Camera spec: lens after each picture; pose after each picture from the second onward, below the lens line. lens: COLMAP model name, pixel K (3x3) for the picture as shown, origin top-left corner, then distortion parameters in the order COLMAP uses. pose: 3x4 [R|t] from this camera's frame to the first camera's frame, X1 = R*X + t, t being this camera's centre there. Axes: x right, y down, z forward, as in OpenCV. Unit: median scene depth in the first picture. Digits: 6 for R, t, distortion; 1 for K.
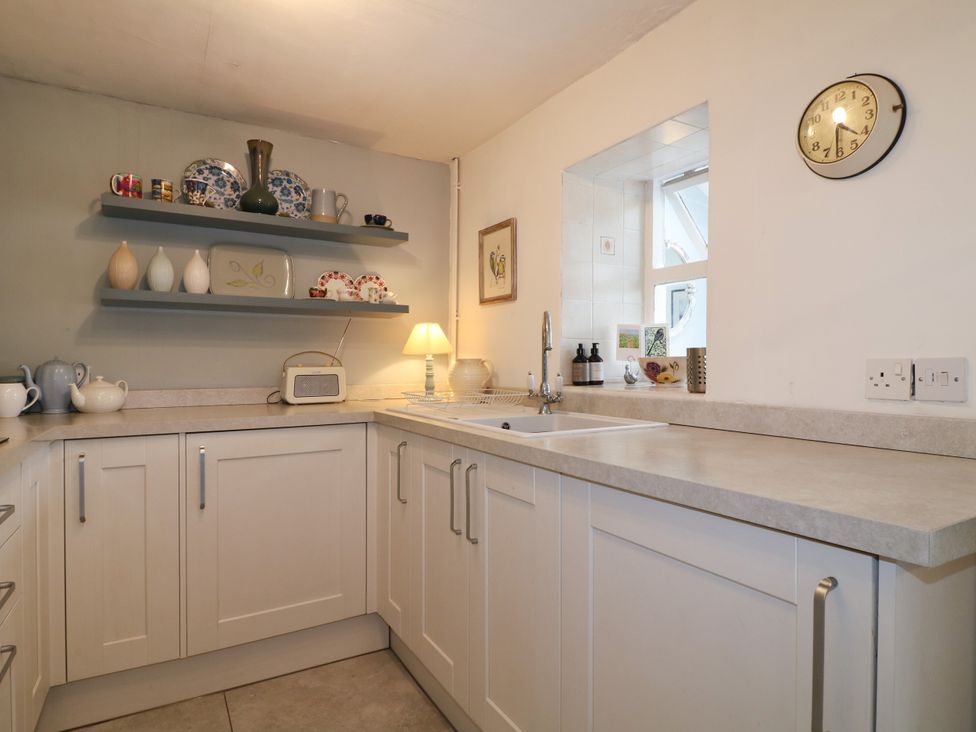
lens RADIAL K [[566.6, 0, 490.5], [0, 566.6, 362.0], [0, 0, 1]] dist [-0.004585, -0.008054]
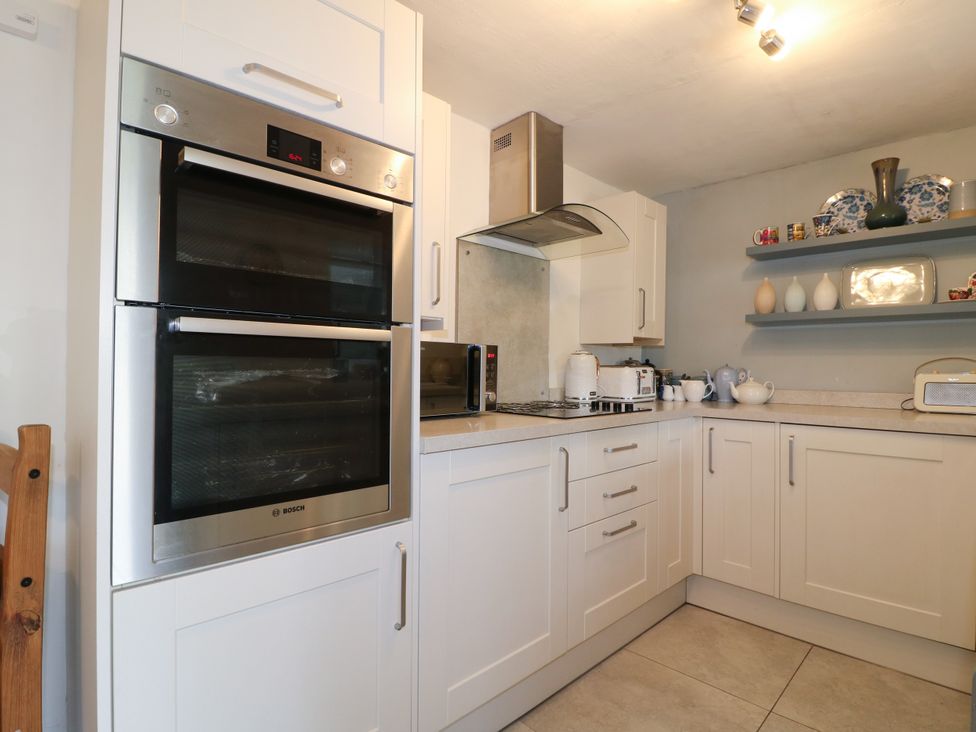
lens RADIAL K [[505.7, 0, 486.5], [0, 505.7, 362.5], [0, 0, 1]] dist [-0.003806, -0.013832]
pose [[0.252847, -0.006615, -0.967484, 0.330689], [-0.009791, 0.999908, -0.009396, 0.005220], [0.967457, 0.011848, 0.252759, 0.053323]]
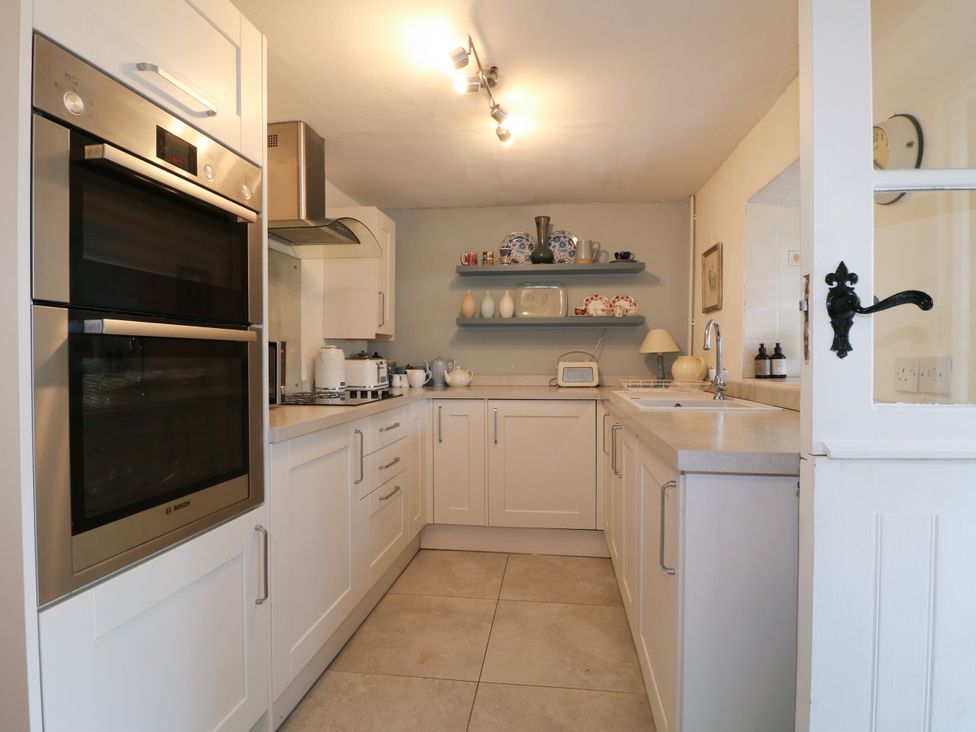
lens RADIAL K [[505.7, 0, 490.6], [0, 505.7, 363.5], [0, 0, 1]] dist [-0.003806, -0.013832]
pose [[0.791008, 0.006130, -0.611775, 0.357784], [0.000239, 0.999947, 0.010330, -0.001675], [0.611805, -0.008317, 0.790965, -0.200818]]
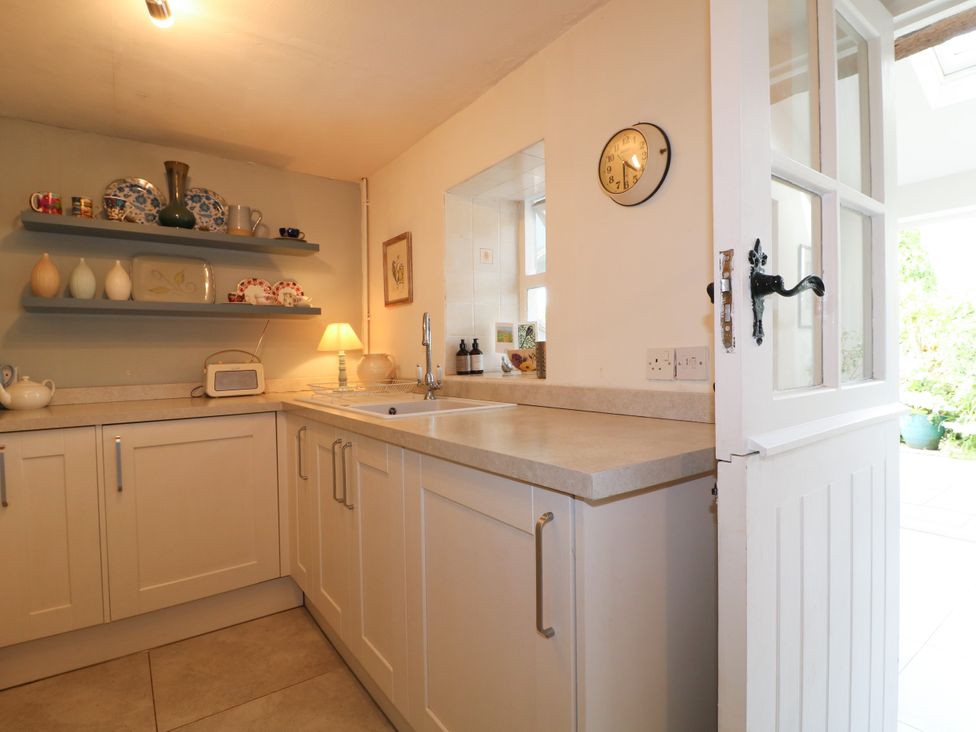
lens RADIAL K [[505.7, 0, 491.7], [0, 505.7, 362.5], [0, 0, 1]] dist [-0.003806, -0.013832]
pose [[0.994904, -0.021073, 0.098603, 0.113987], [0.019663, 0.999690, 0.015247, 0.001091], [-0.098894, -0.013231, 0.995010, -0.057521]]
